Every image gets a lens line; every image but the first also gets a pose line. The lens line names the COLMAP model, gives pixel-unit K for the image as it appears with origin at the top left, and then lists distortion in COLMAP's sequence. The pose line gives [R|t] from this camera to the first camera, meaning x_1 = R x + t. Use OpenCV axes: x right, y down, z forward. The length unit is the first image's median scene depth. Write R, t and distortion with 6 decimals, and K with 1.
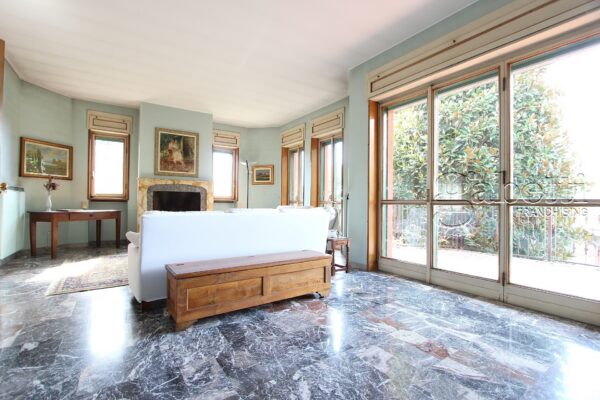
lens RADIAL K [[276.7, 0, 300.0], [0, 276.7, 200.0], [0, 0, 1]] dist [-0.016840, 0.000224]
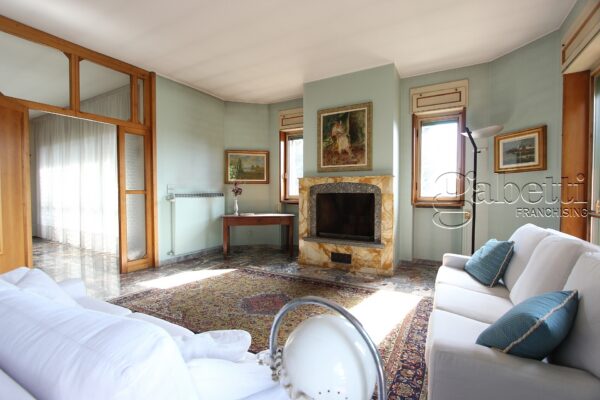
lens RADIAL K [[276.7, 0, 300.0], [0, 276.7, 200.0], [0, 0, 1]] dist [-0.016840, 0.000224]
pose [[0.437705, 0.015827, -0.898979, 0.152172], [0.012045, 0.999652, 0.023464, -0.031049], [0.899038, -0.021098, 0.437362, 0.599792]]
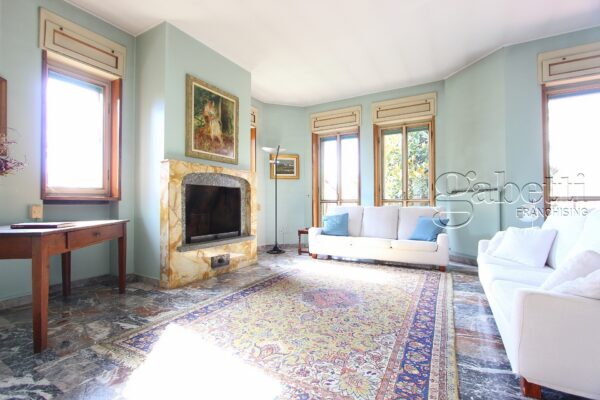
lens RADIAL K [[276.7, 0, 300.0], [0, 276.7, 200.0], [0, 0, 1]] dist [-0.016840, 0.000224]
pose [[0.897626, -0.008619, 0.440673, -0.559602], [0.008566, 0.999961, 0.002109, 0.001606], [-0.440674, 0.001882, 0.897665, 0.371548]]
